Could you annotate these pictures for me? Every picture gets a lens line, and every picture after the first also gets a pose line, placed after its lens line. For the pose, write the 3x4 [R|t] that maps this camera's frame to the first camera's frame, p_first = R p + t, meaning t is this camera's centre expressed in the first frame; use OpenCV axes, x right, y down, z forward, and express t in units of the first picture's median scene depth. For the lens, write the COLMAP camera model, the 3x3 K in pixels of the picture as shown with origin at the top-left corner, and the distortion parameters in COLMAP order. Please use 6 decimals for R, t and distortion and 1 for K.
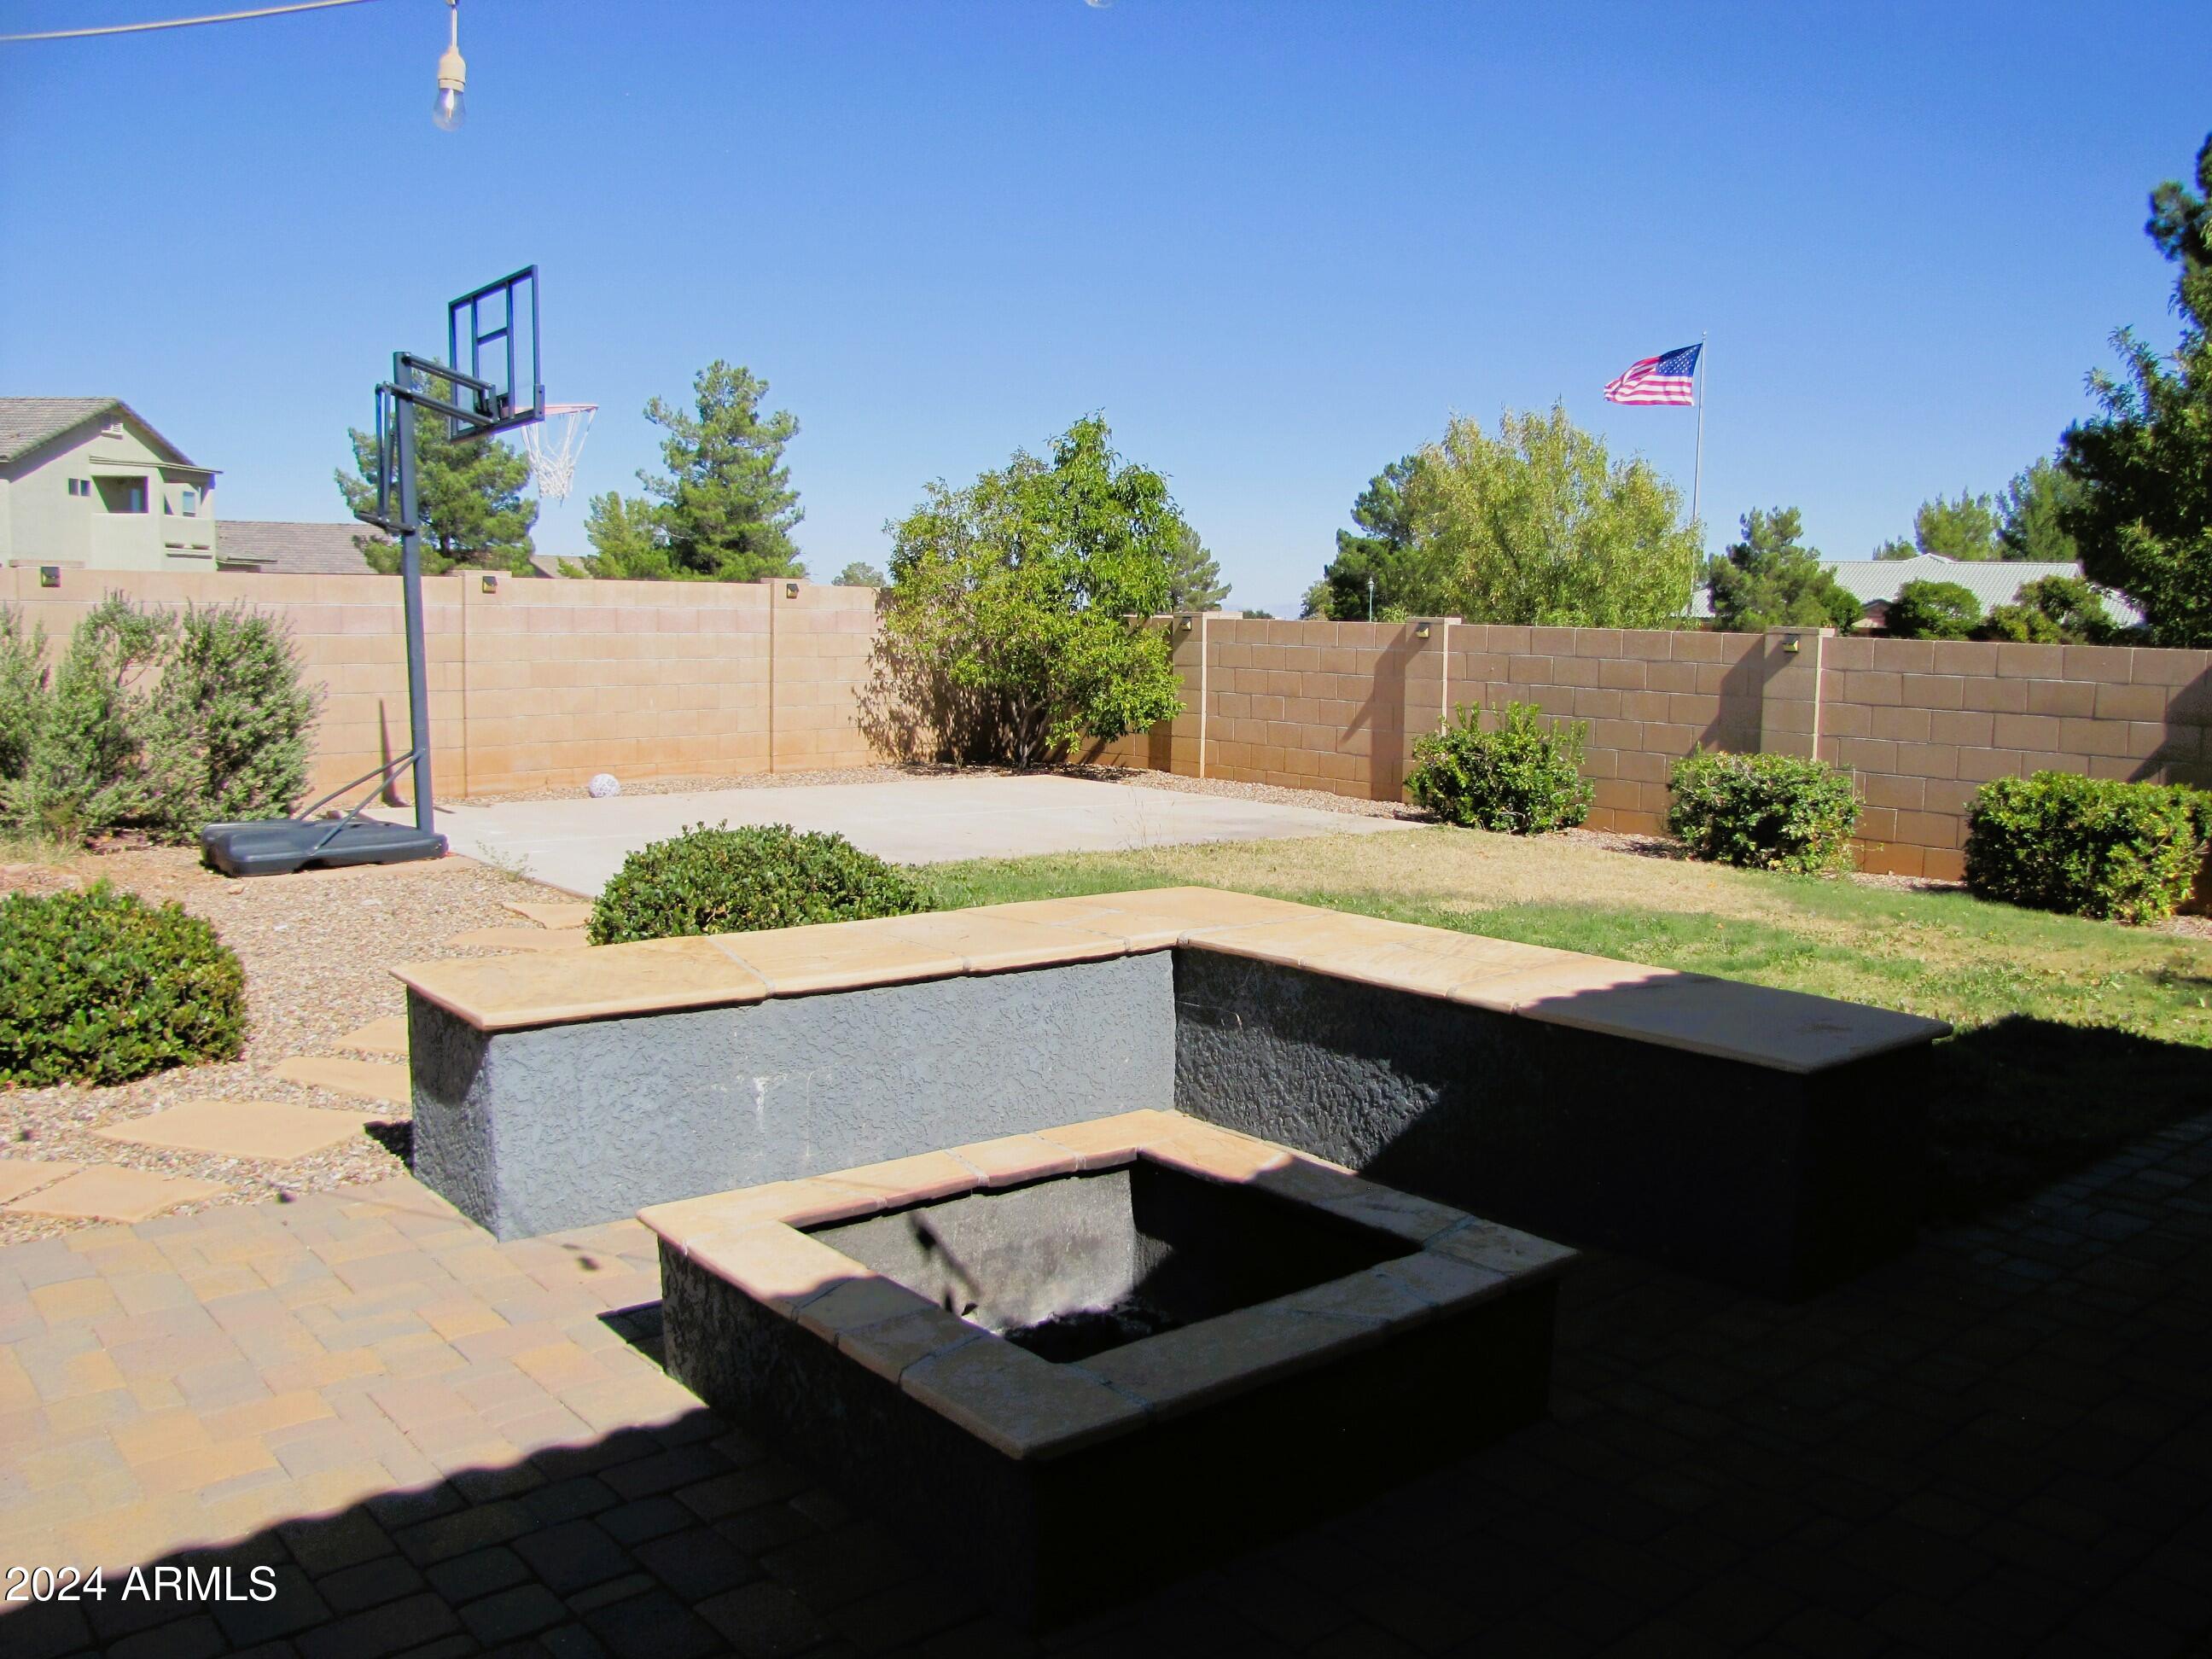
lens RADIAL K [[1862.0, 0, 1106.0], [0, 1862.0, 829.5], [0, 0, 1]] dist [-0.181049, 0.158725]
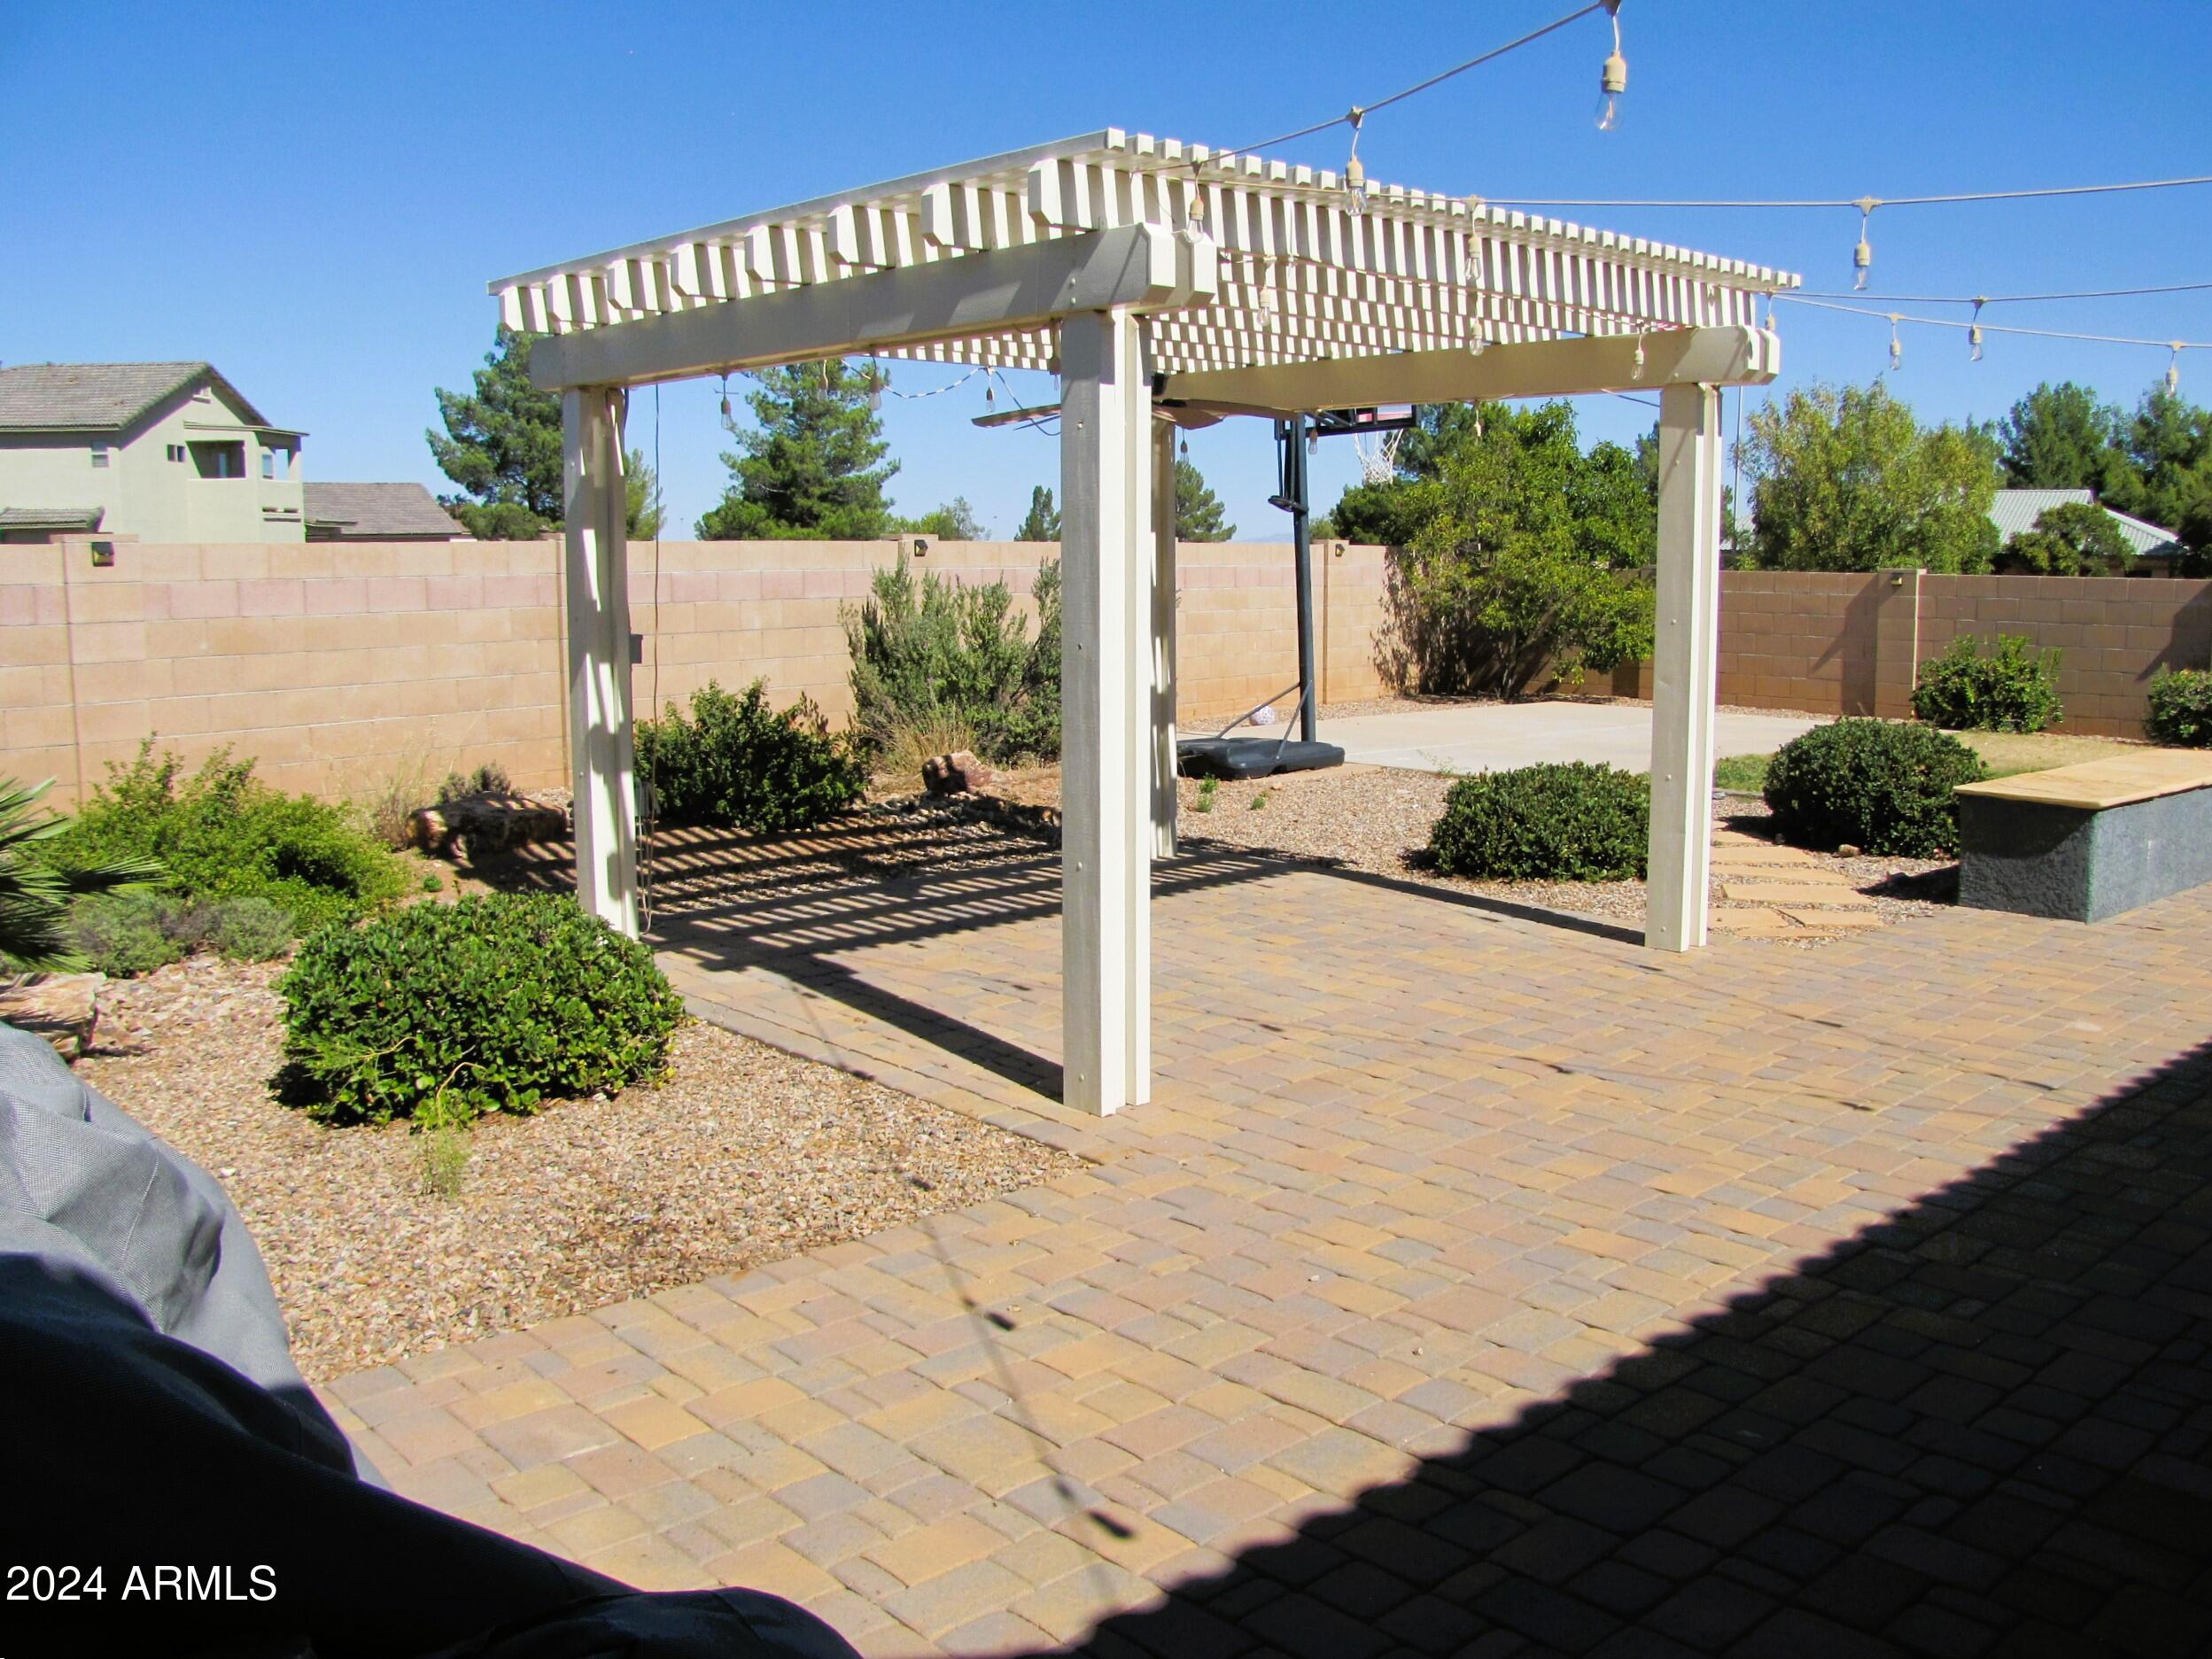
lens RADIAL K [[1940.0, 0, 1106.0], [0, 1940.0, 829.5], [0, 0, 1]] dist [-0.206387, 0.224928]
pose [[0.998971, -0.026189, 0.037028, -0.096182], [0.025244, 0.999349, 0.025763, 0.003710], [-0.037679, -0.024802, 0.998982, -0.059055]]
